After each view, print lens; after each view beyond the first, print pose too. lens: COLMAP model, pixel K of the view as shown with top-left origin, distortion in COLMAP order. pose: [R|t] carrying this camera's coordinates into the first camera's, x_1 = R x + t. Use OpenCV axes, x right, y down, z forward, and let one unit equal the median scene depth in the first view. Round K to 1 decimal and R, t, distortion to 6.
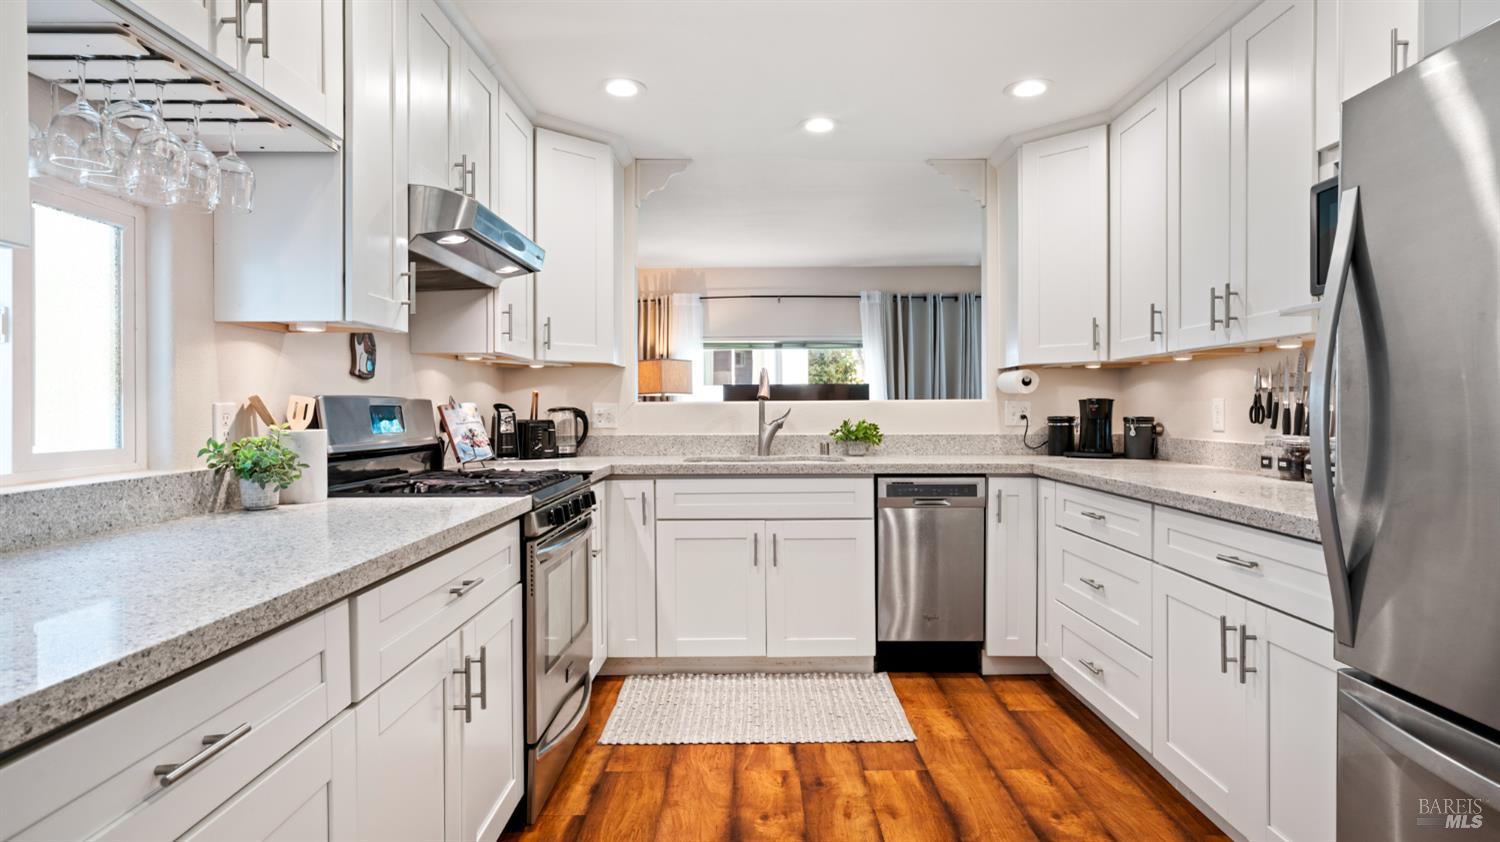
lens RADIAL K [[813.3, 0, 743.1], [0, 813.3, 415.0], [0, 0, 1]] dist [0.000341, 0.000679]
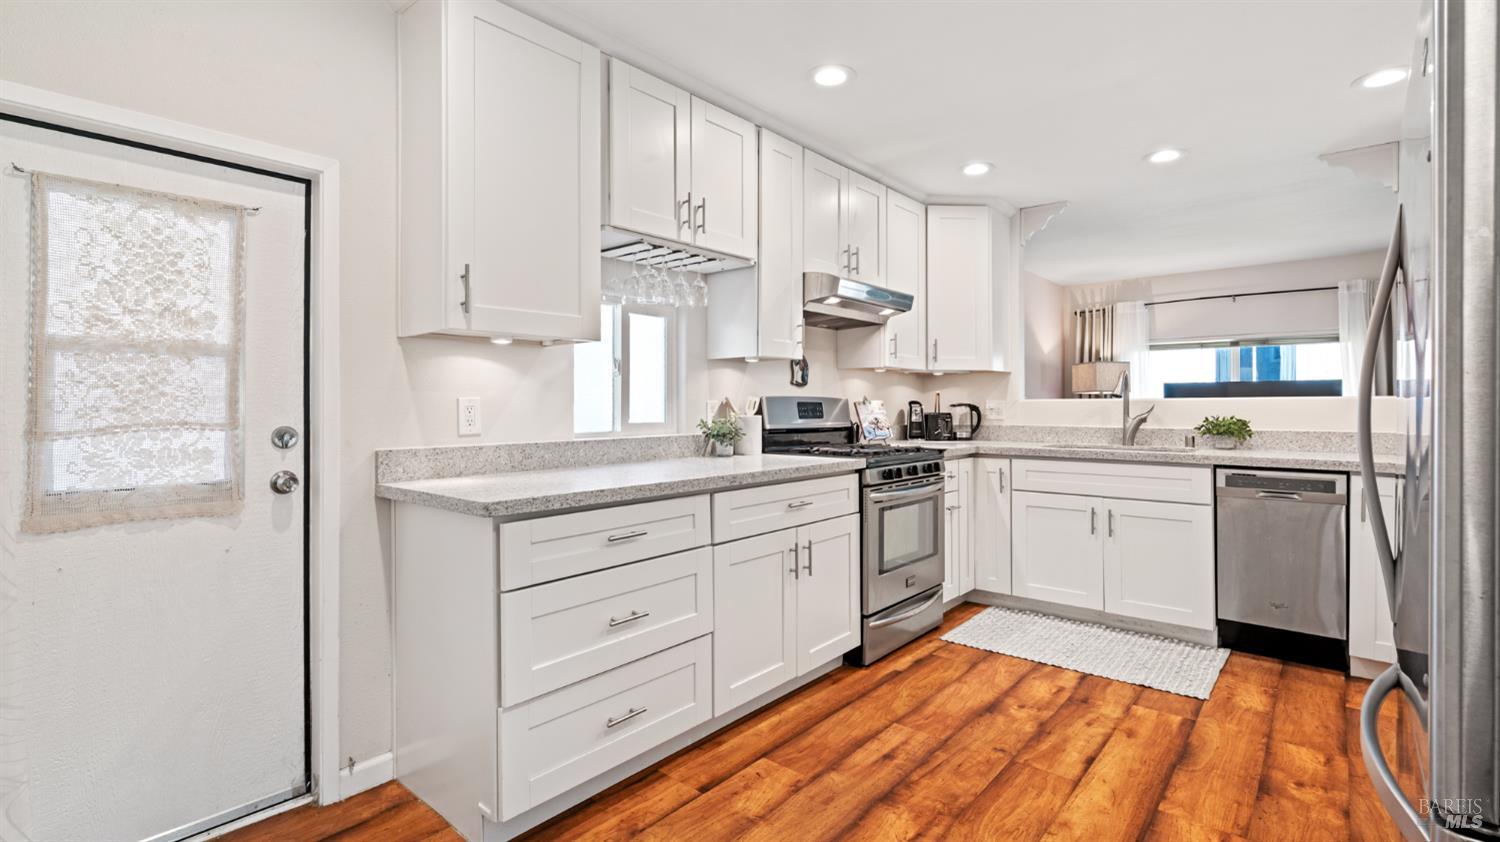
lens RADIAL K [[678.6, 0, 744.2], [0, 678.6, 413.2], [0, 0, 1]] dist [0.004267, 0.000952]
pose [[0.763269, 0.011101, -0.645985, 0.296868], [-0.007966, 0.999938, 0.007771, 0.000784], [0.646032, -0.000785, 0.763310, -0.120280]]
